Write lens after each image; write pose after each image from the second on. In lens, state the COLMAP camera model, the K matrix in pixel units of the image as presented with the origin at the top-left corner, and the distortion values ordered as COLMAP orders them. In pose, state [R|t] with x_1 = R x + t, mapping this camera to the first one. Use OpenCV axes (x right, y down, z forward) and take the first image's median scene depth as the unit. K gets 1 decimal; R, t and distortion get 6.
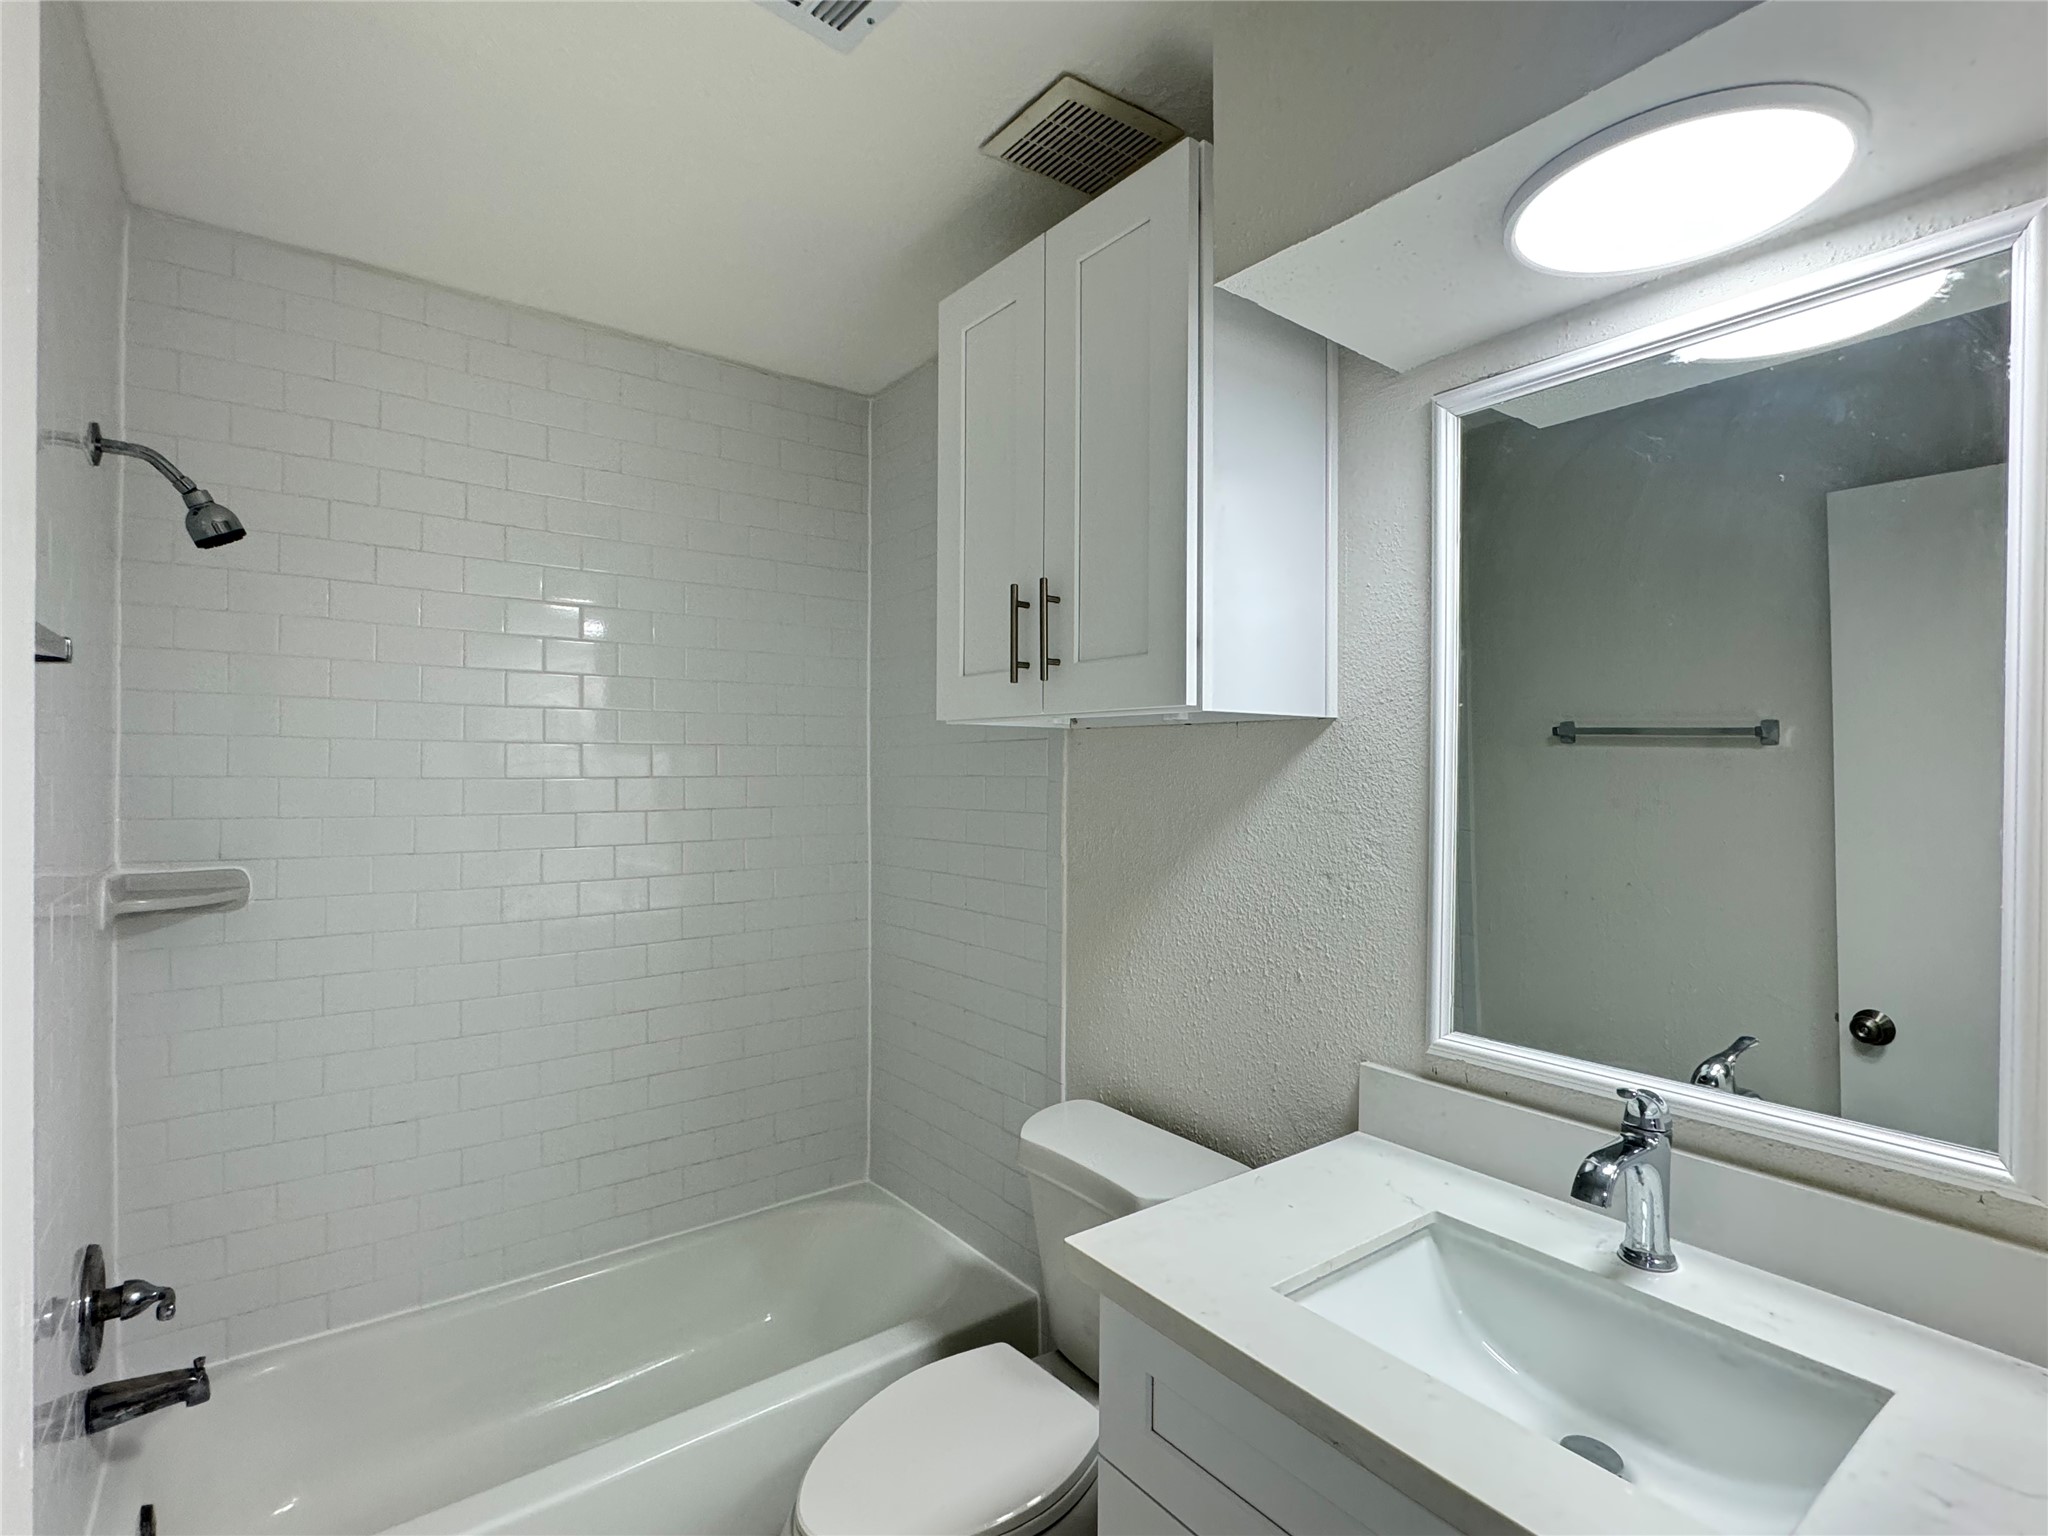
lens RADIAL K [[975.8, 0, 1020.3], [0, 975.8, 759.8], [0, 0, 1]] dist [-0.004964, 0.000456]
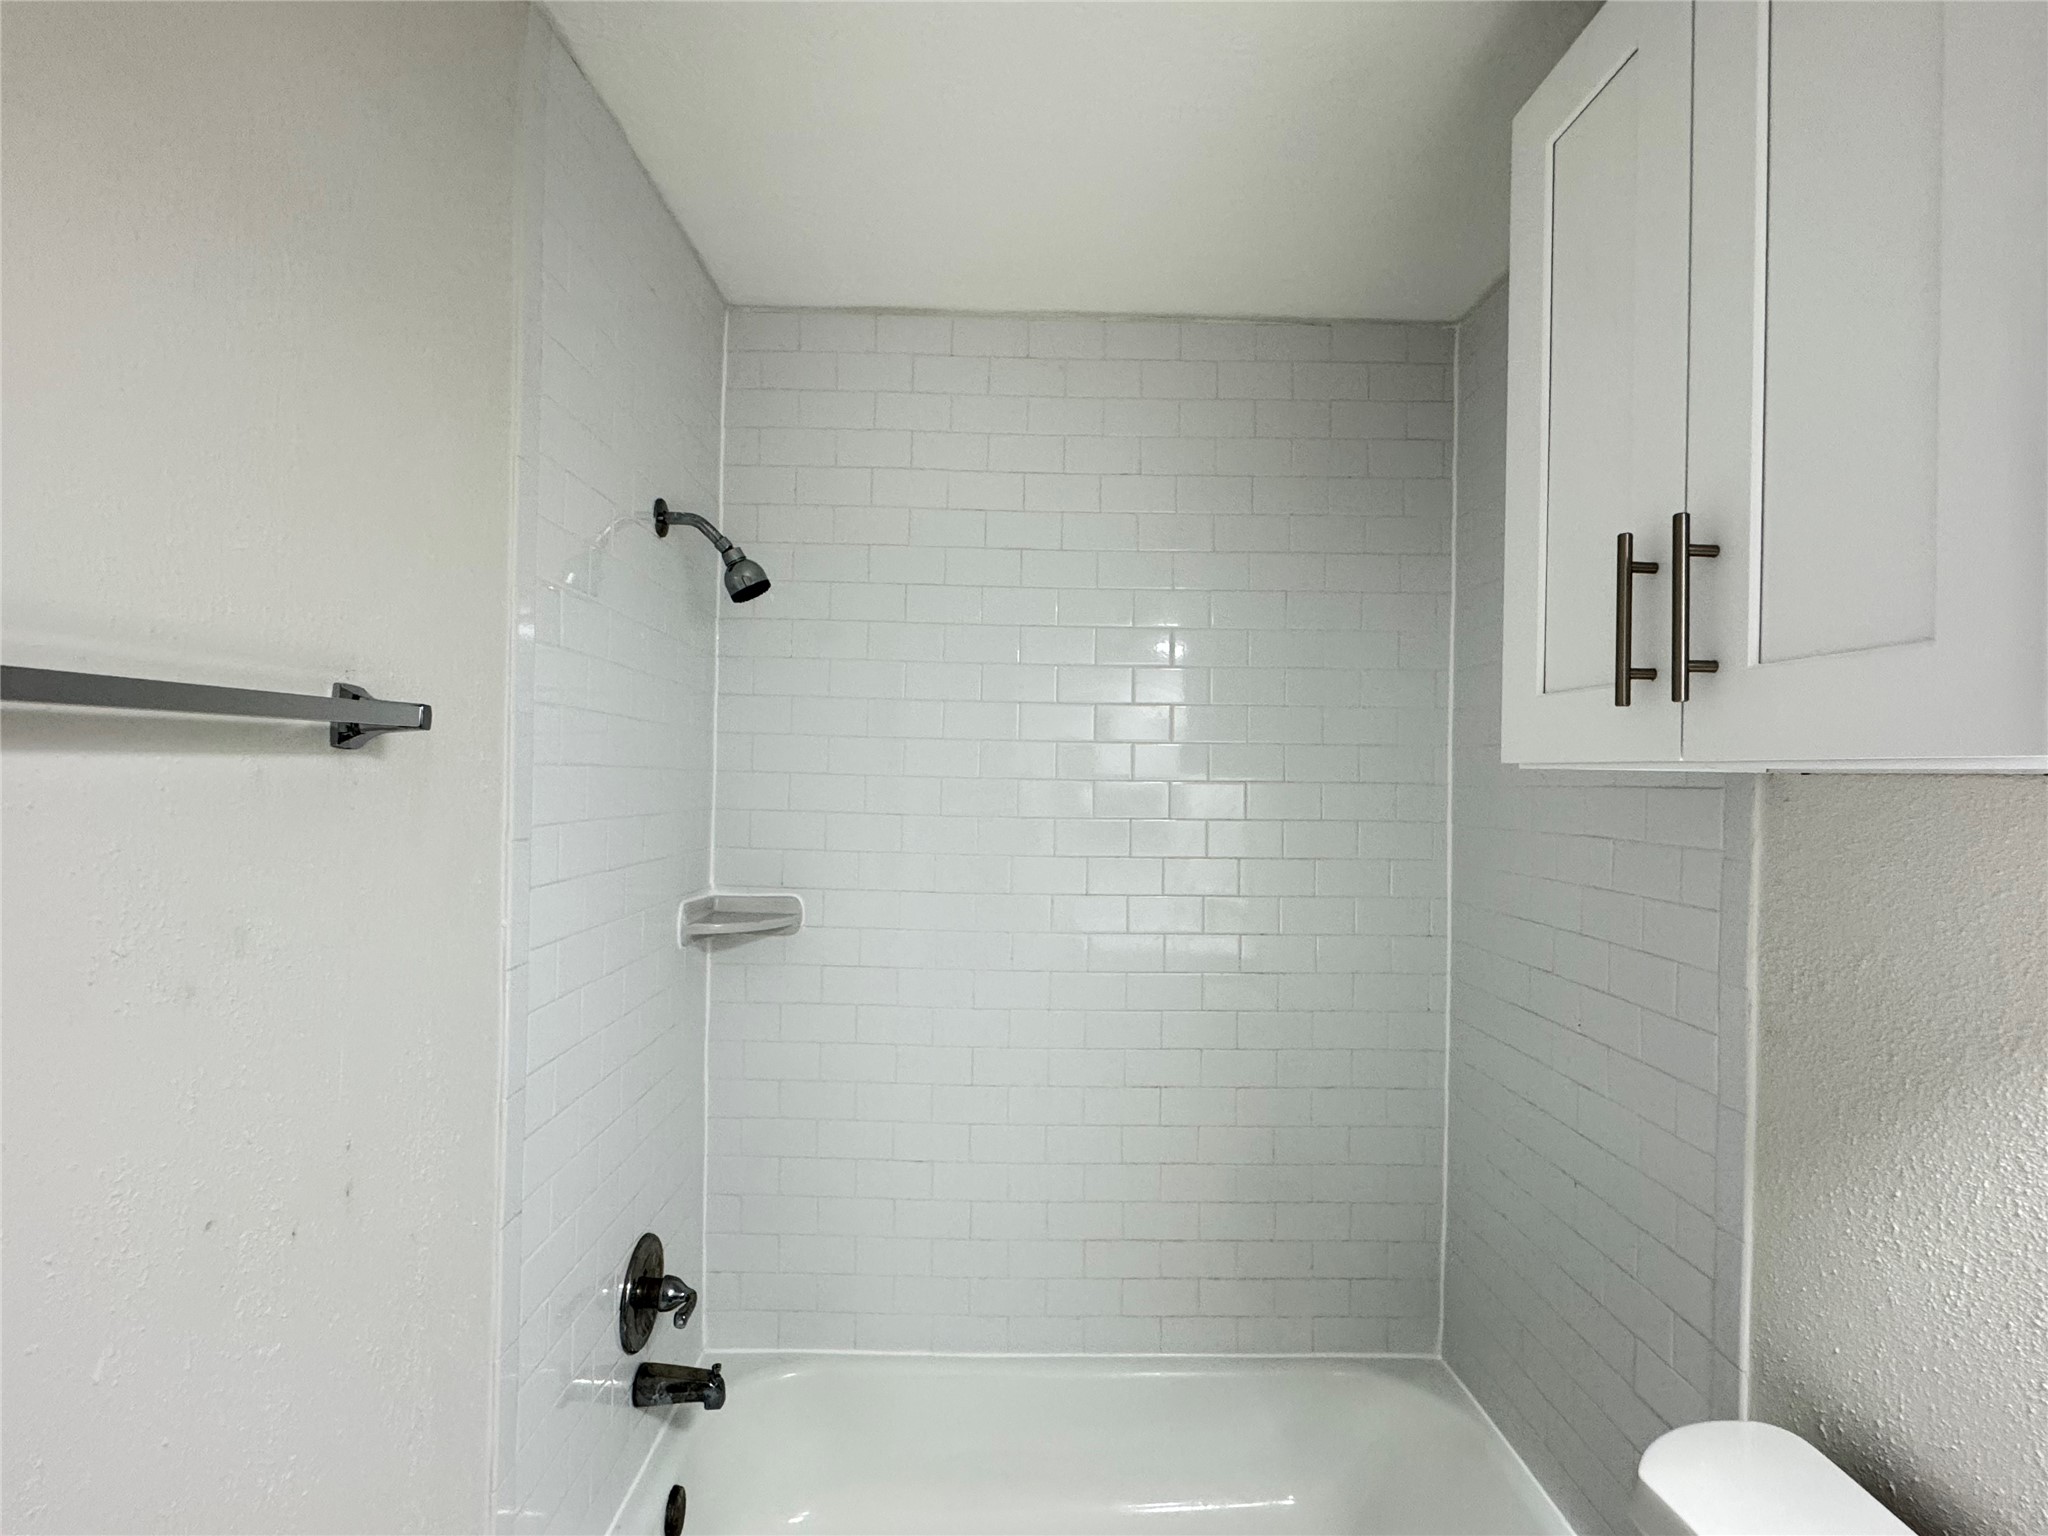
lens RADIAL K [[975.8, 0, 1024.4], [0, 975.8, 769.5], [0, 0, 1]] dist [-0.004964, 0.000456]
pose [[0.803070, 0.008957, -0.595817, 0.047650], [-0.010858, 0.999941, 0.000397, -0.034646], [0.595786, 0.006151, 0.803120, 0.302033]]
